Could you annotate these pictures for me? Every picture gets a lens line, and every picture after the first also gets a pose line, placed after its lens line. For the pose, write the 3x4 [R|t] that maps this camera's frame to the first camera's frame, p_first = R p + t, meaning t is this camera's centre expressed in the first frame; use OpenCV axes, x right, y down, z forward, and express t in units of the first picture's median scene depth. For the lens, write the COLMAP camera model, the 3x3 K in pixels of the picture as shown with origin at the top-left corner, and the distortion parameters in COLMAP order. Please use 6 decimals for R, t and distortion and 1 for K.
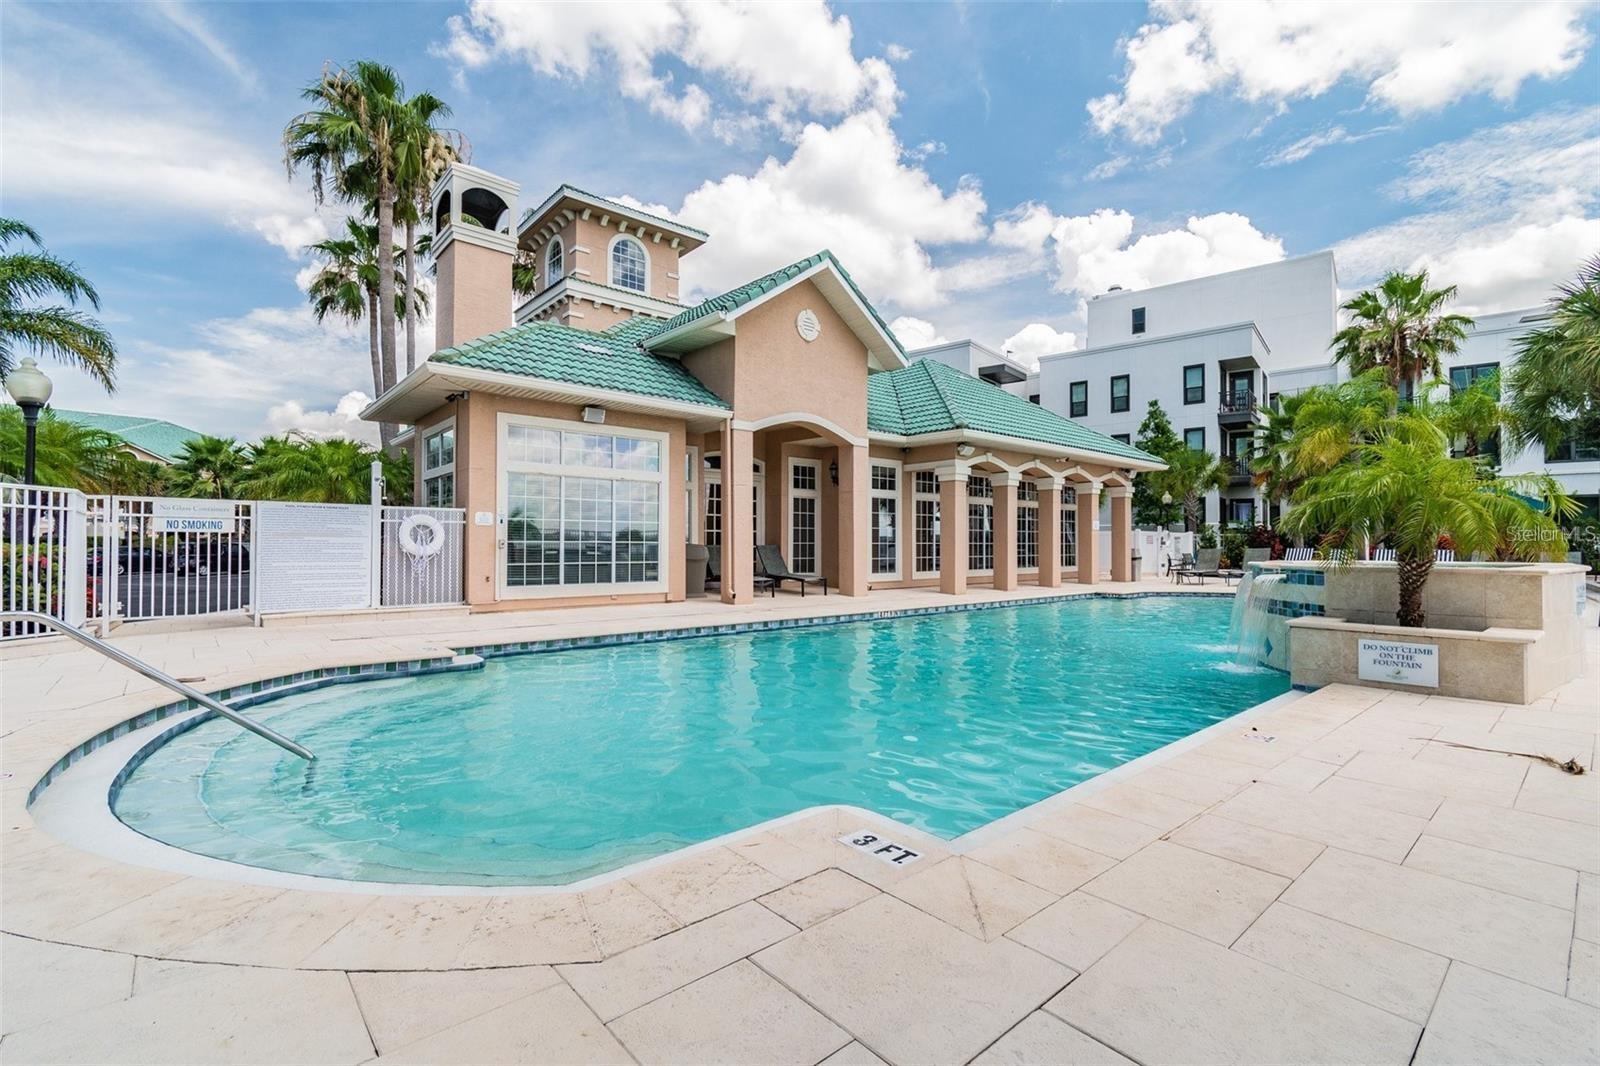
lens RADIAL K [[706.1, 0, 804.4], [0, 706.1, 531.1], [0, 0, 1]] dist [0.002566, 0.000395]
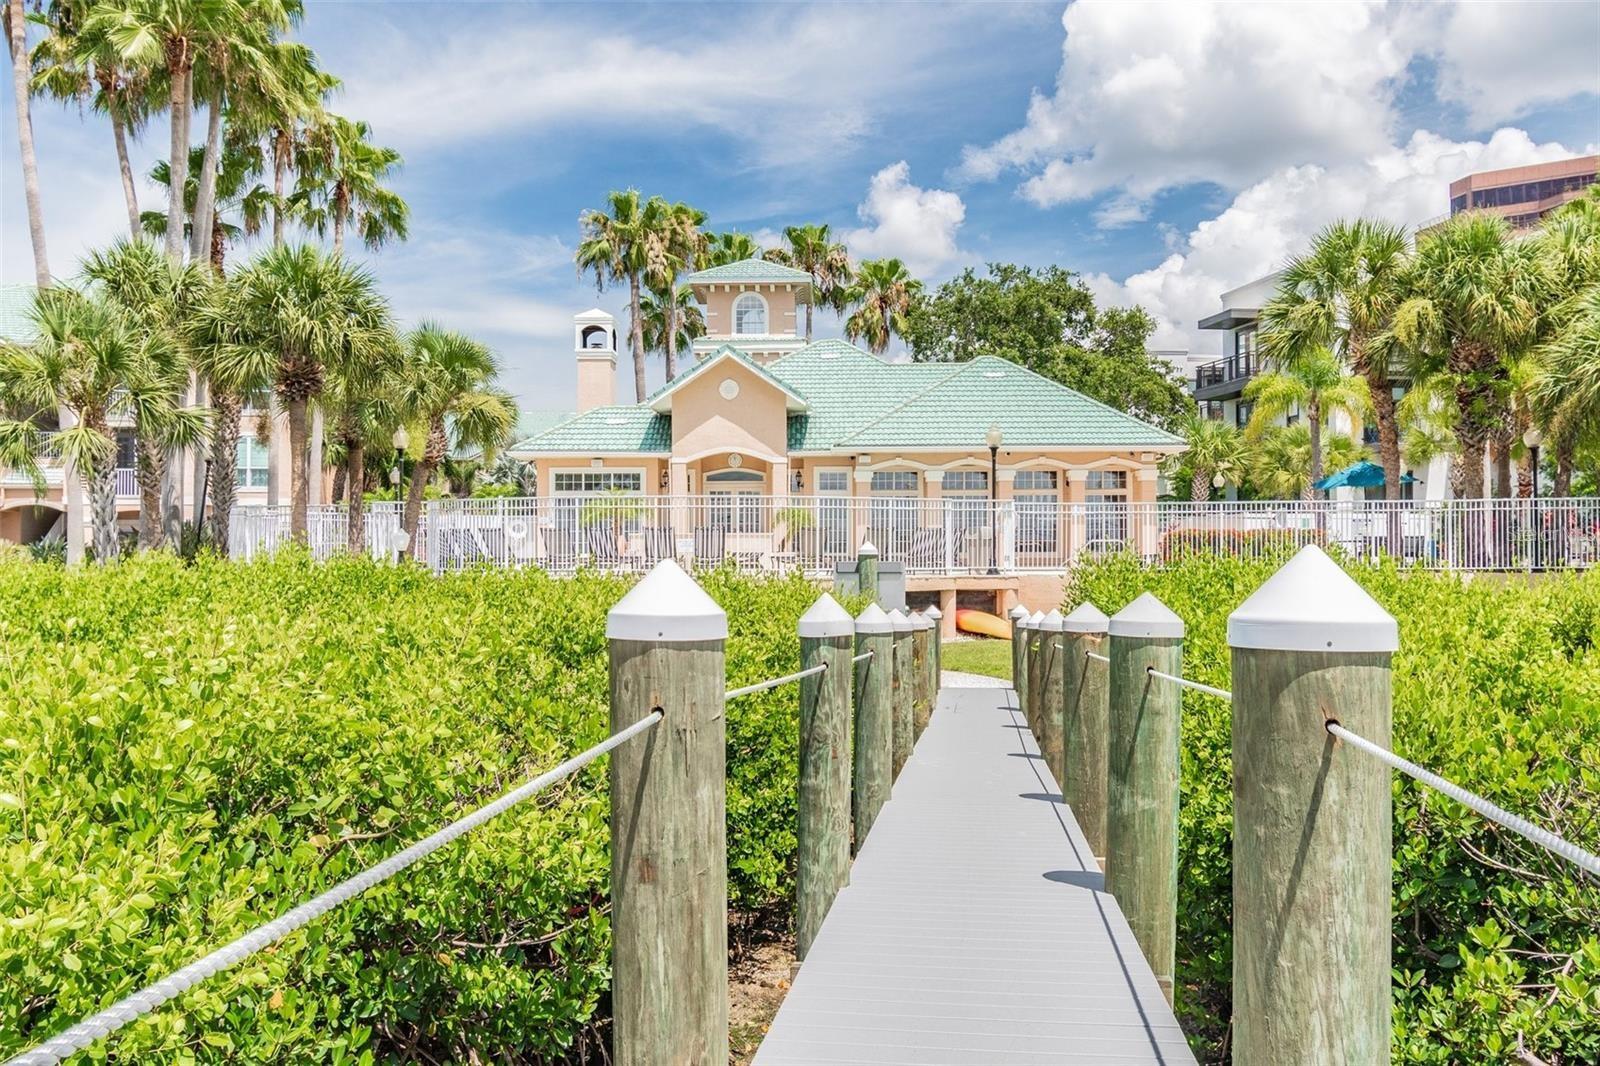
lens RADIAL K [[1384.5, 0, 799.6], [0, 1384.5, 533.9], [0, 0, 1]] dist [0.001614, 0.000152]
pose [[0.743376, -0.014093, -0.668725, 1.424224], [0.010983, 0.999900, -0.008863, 0.034217], [0.668783, -0.000756, 0.743457, -0.760527]]
